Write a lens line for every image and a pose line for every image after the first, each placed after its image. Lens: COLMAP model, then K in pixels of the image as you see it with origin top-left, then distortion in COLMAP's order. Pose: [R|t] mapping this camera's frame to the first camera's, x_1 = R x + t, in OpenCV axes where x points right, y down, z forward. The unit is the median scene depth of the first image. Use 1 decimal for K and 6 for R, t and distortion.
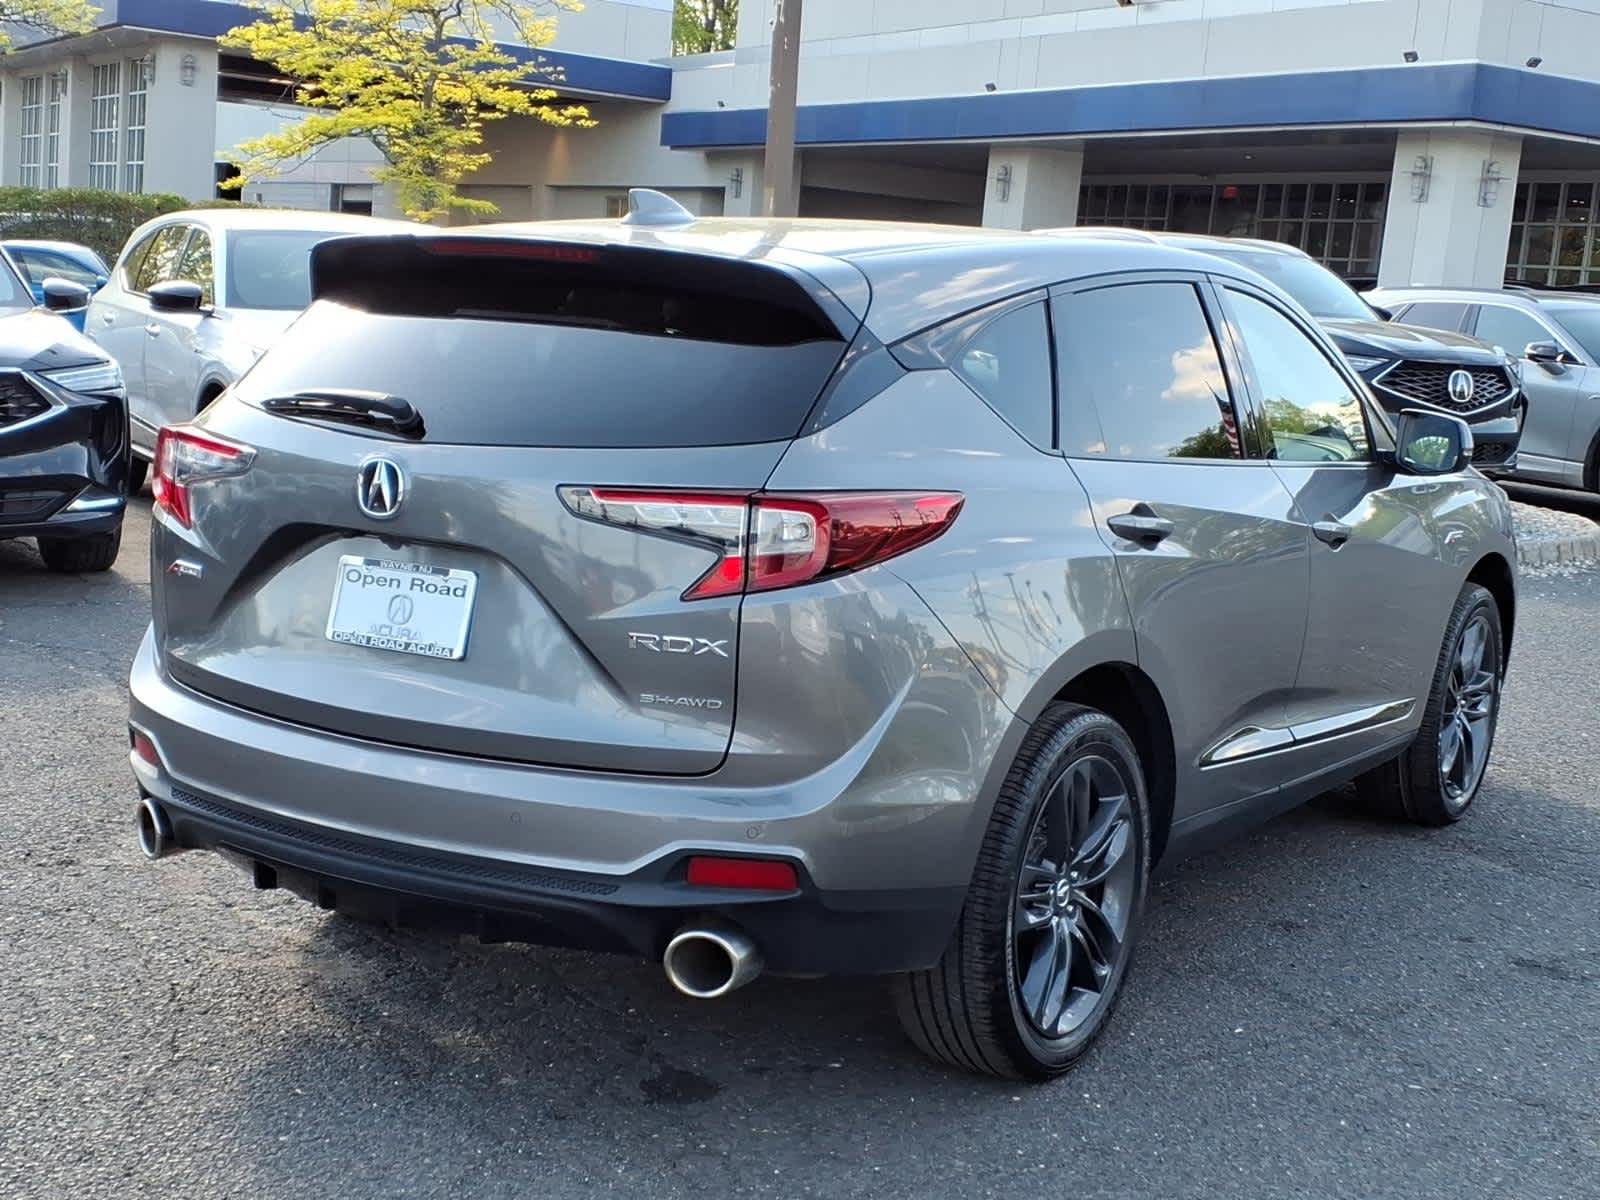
lens RADIAL K [[2049.7, 0, 800.0], [0, 2049.7, 600.0], [0, 0, 1]] dist [0.272428, -0.826418]
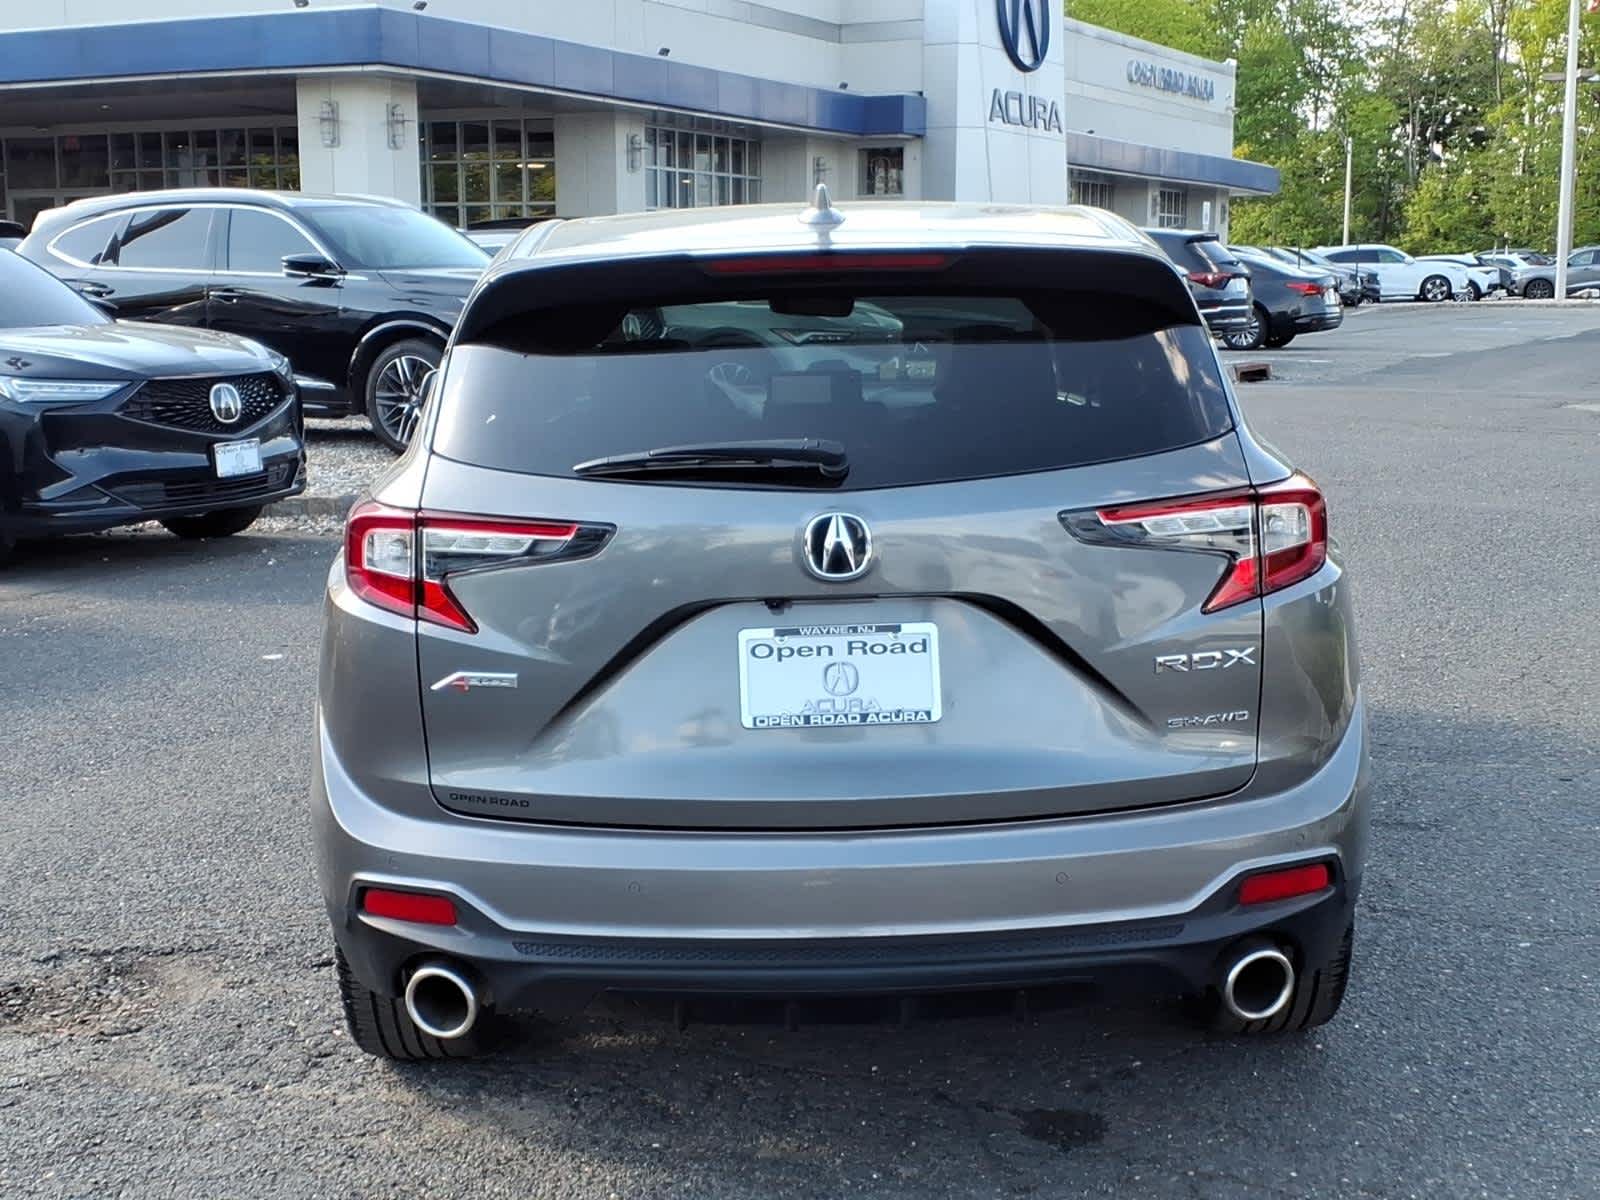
lens RADIAL K [[2049.7, 0, 800.0], [0, 2049.7, 600.0], [0, 0, 1]] dist [0.272428, -0.826418]
pose [[0.862202, -0.159926, 0.480657, -0.604317], [0.147941, 0.986987, 0.063017, -0.083771], [-0.484480, 0.016776, 0.874641, 0.230889]]
